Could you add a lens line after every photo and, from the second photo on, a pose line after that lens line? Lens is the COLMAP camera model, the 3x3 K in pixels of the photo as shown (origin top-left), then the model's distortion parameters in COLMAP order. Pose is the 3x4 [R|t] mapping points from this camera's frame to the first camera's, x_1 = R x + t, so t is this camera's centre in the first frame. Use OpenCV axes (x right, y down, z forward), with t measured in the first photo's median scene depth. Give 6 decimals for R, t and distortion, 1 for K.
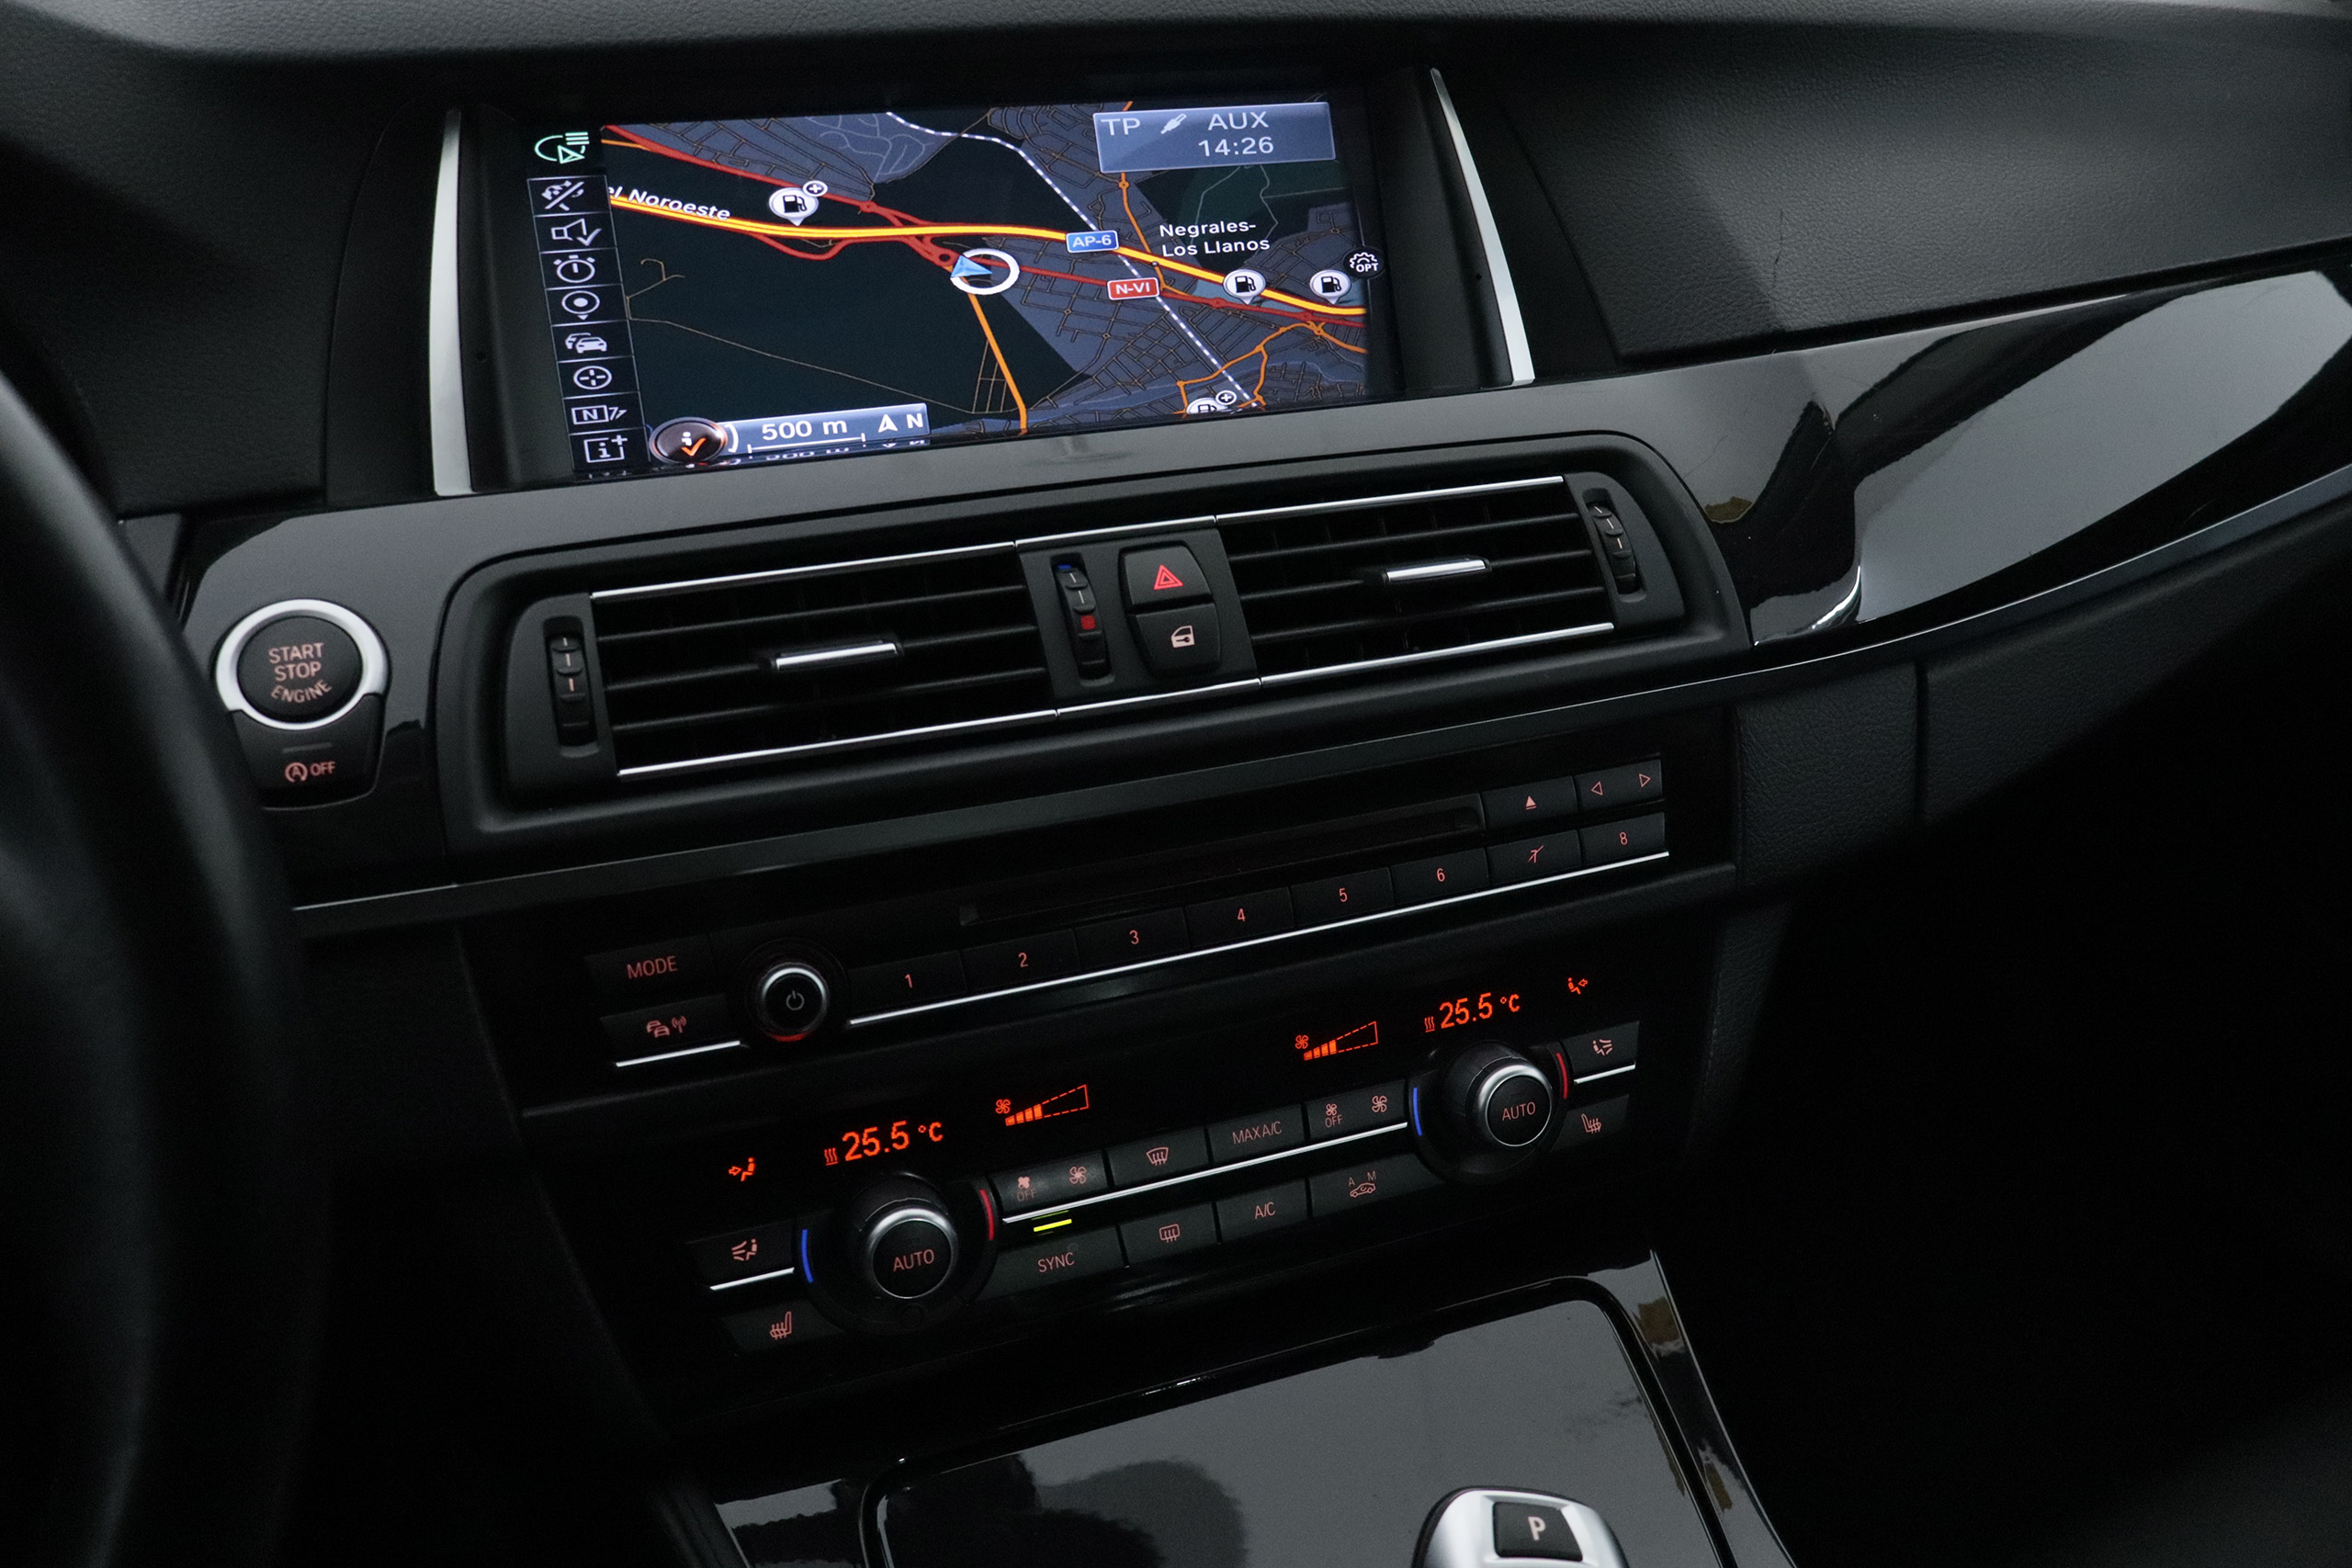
lens RADIAL K [[2034.3, 0, 1157.3], [0, 2034.3, 775.3], [0, 0, 1]] dist [0.029028, -0.006696]
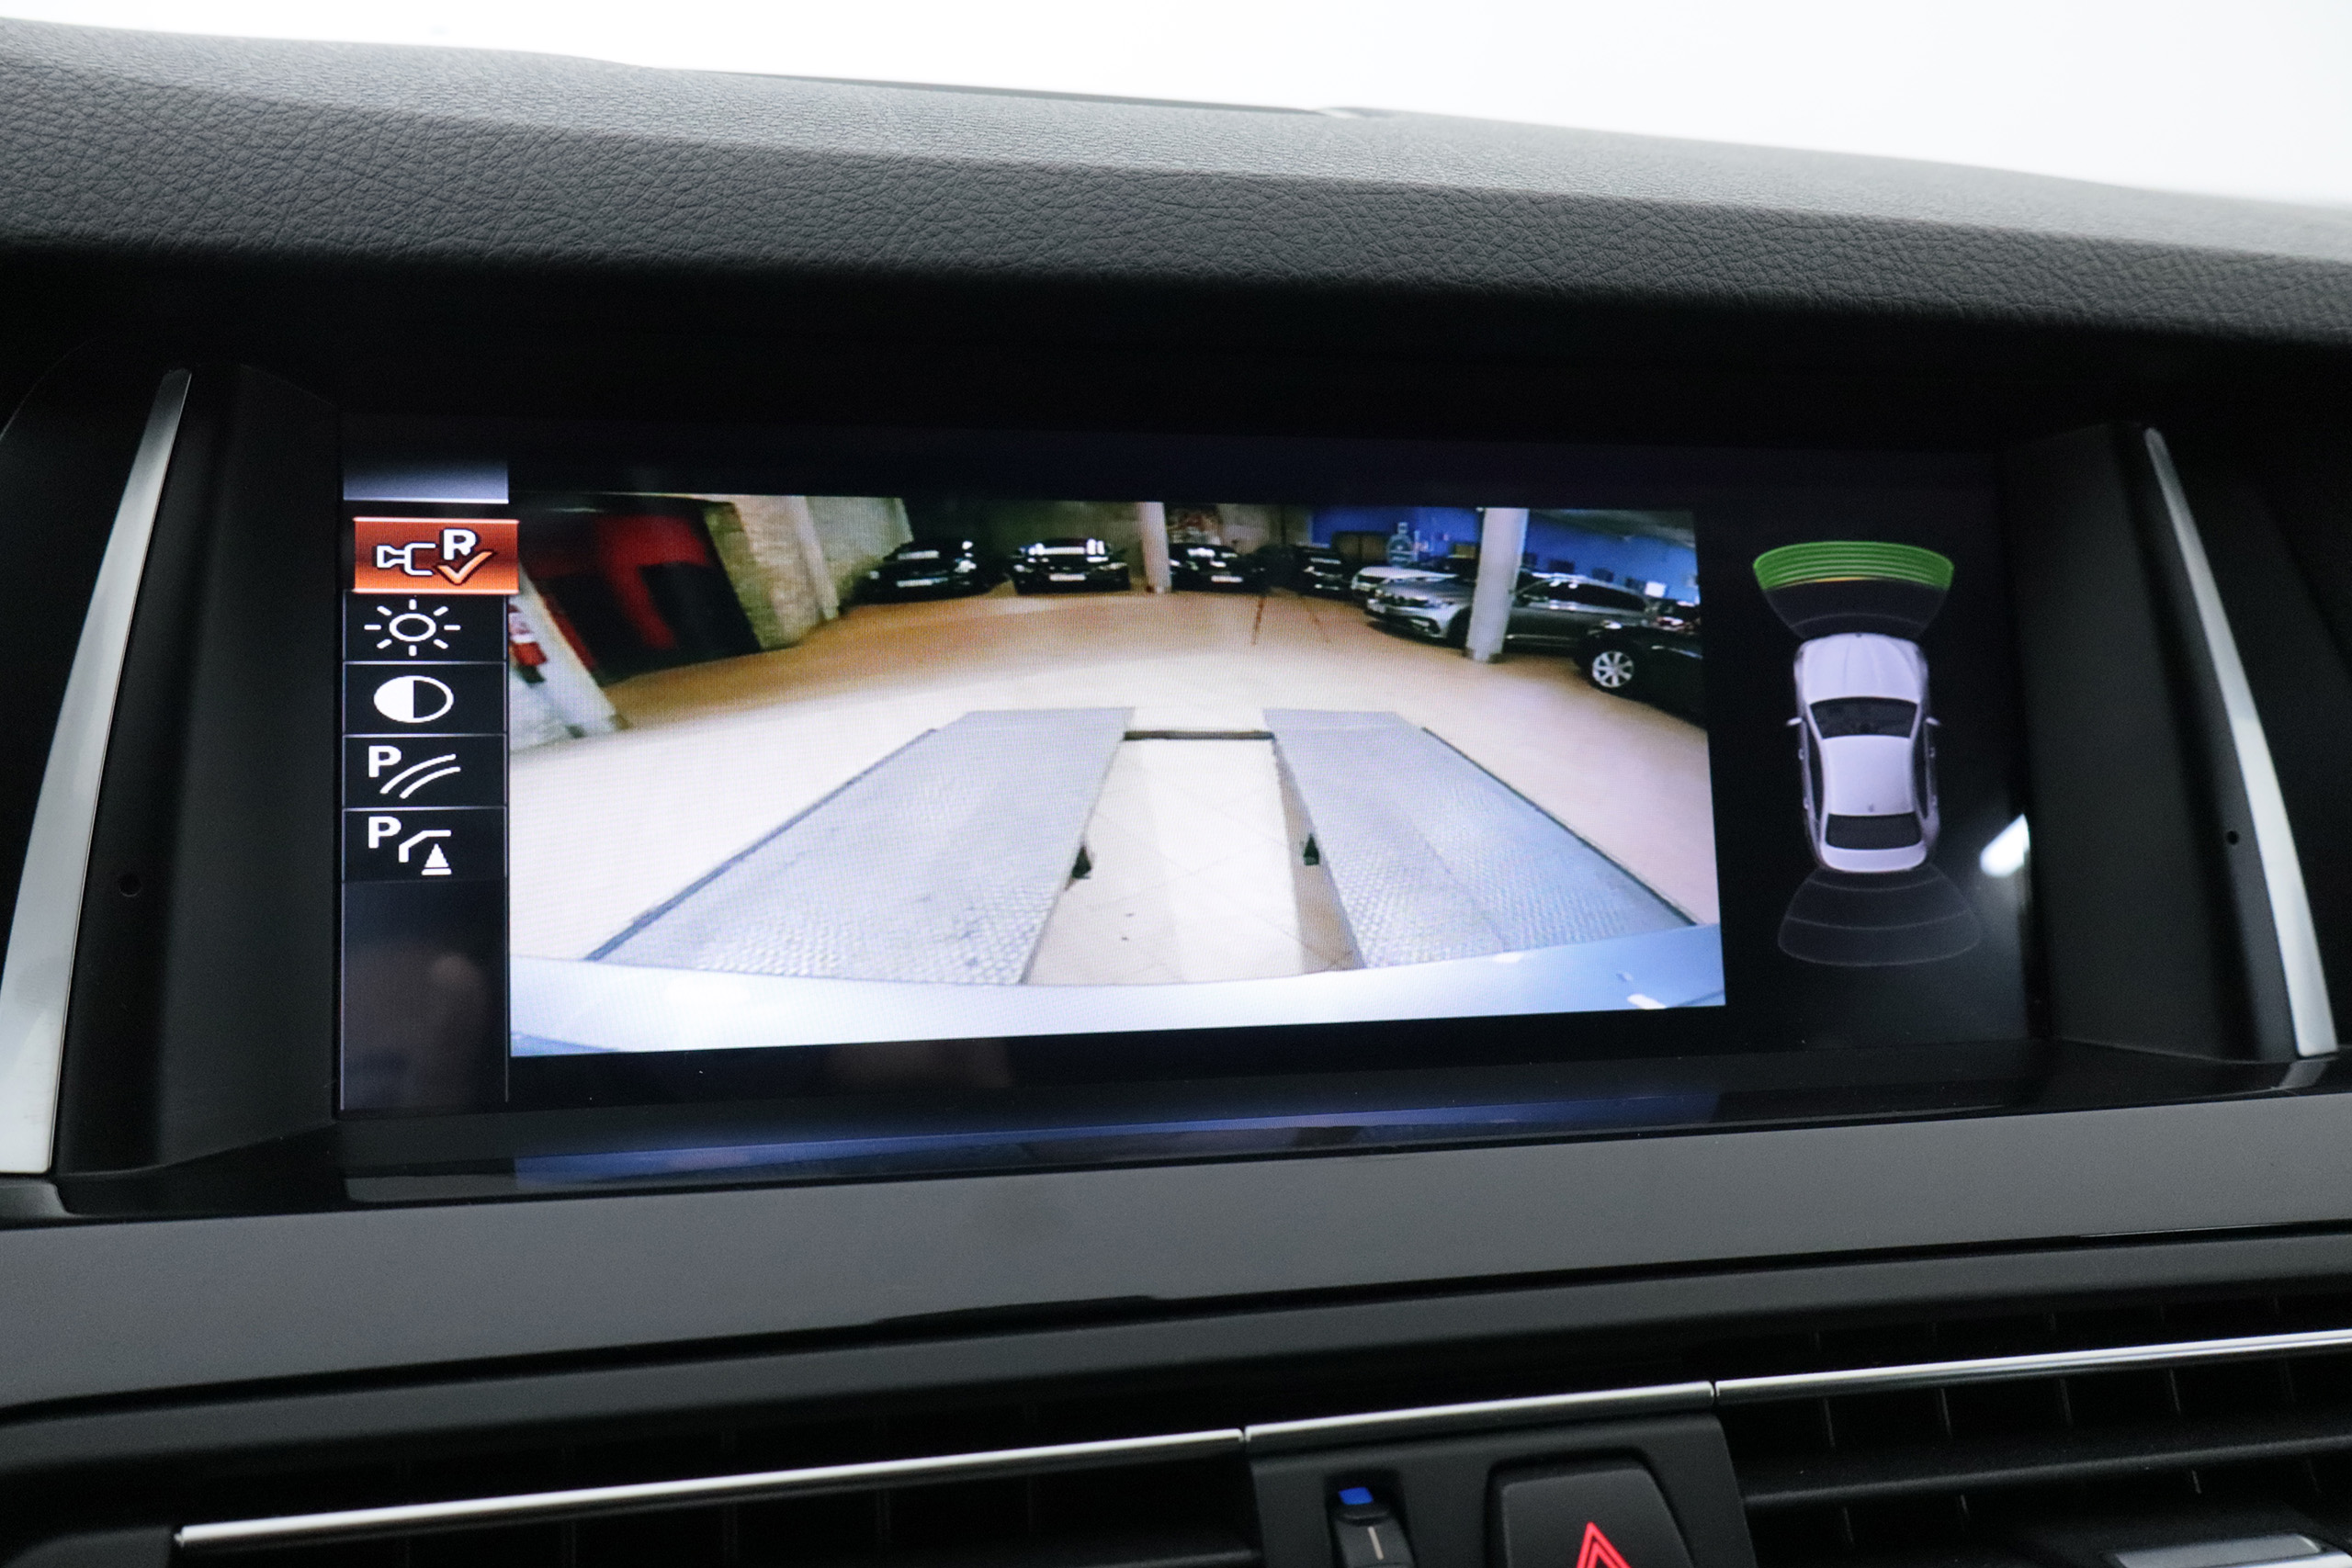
lens RADIAL K [[2034.3, 0, 1164.4], [0, 2034.3, 784.6], [0, 0, 1]] dist [0.029028, -0.006696]
pose [[0.989207, 0.089214, -0.116235, -0.046965], [-0.105674, 0.983897, -0.144153, -0.175154], [0.101503, 0.154881, 0.982705, 0.536347]]
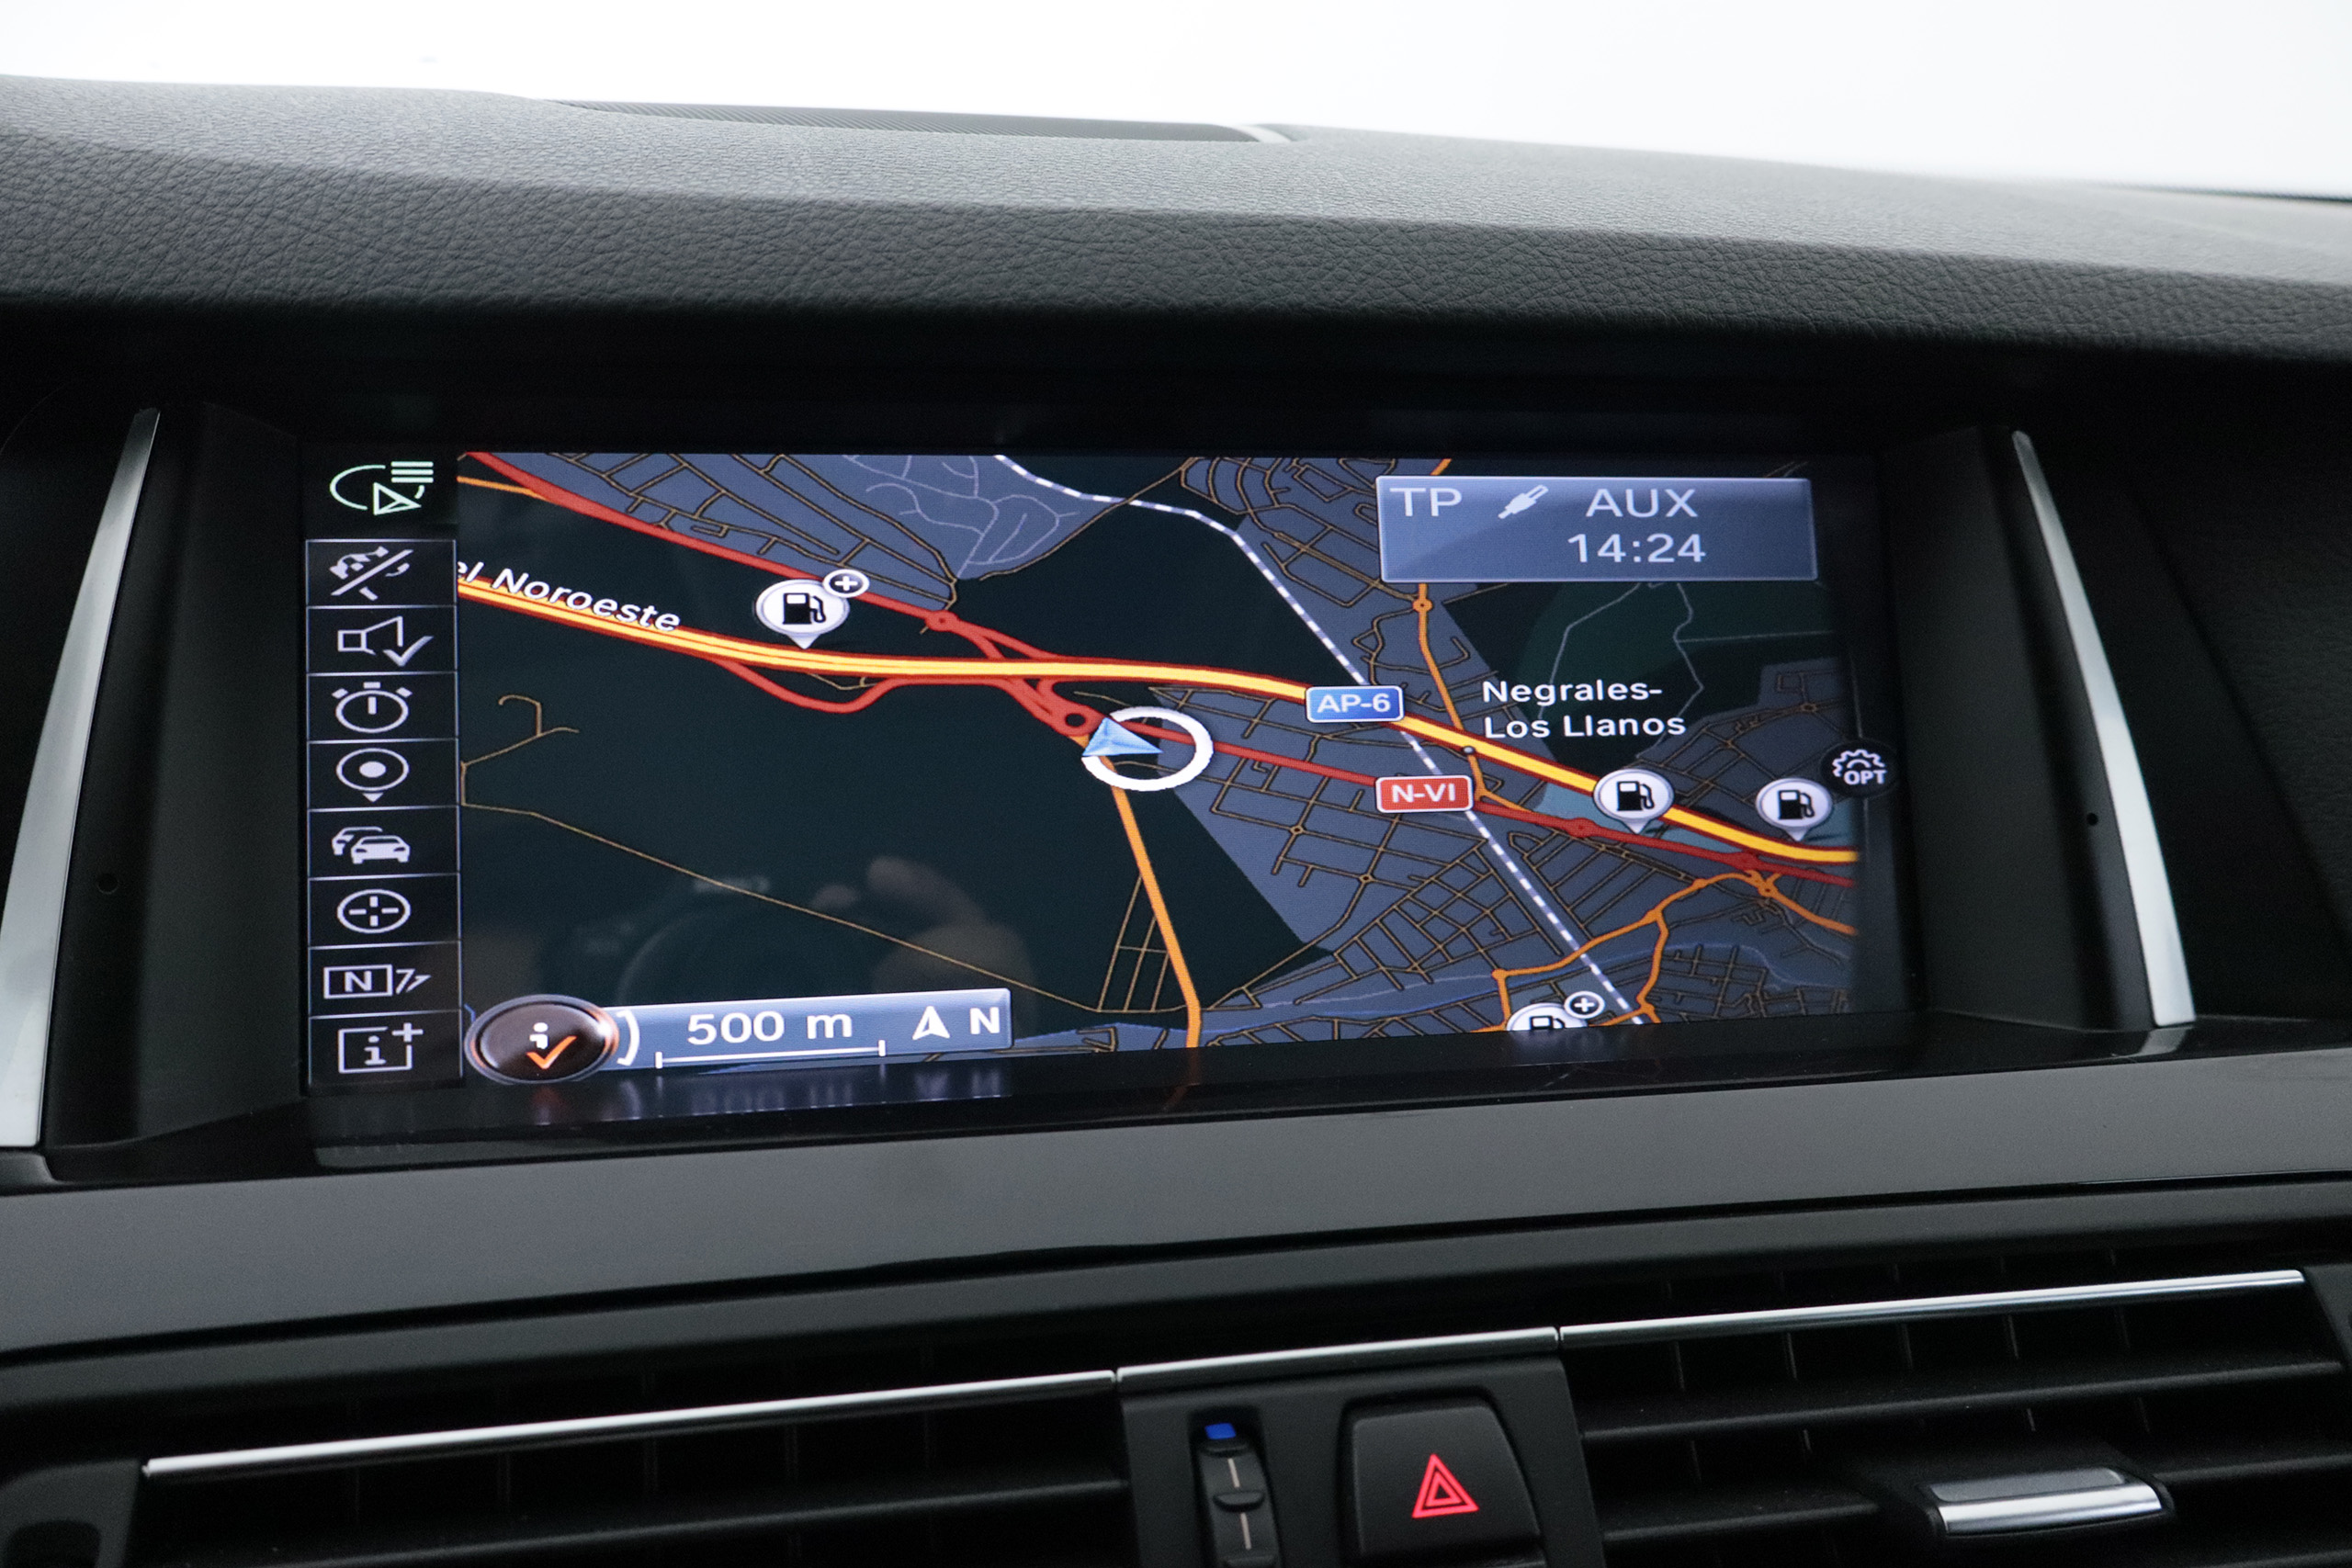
lens RADIAL K [[2034.3, 0, 1158.3], [0, 2034.3, 790.9], [0, 0, 1]] dist [0.029028, -0.006696]
pose [[0.986786, 0.080349, -0.140705, -0.006003], [-0.099309, 0.986078, -0.133374, -0.175167], [0.128030, 0.145585, 0.981027, 0.505037]]
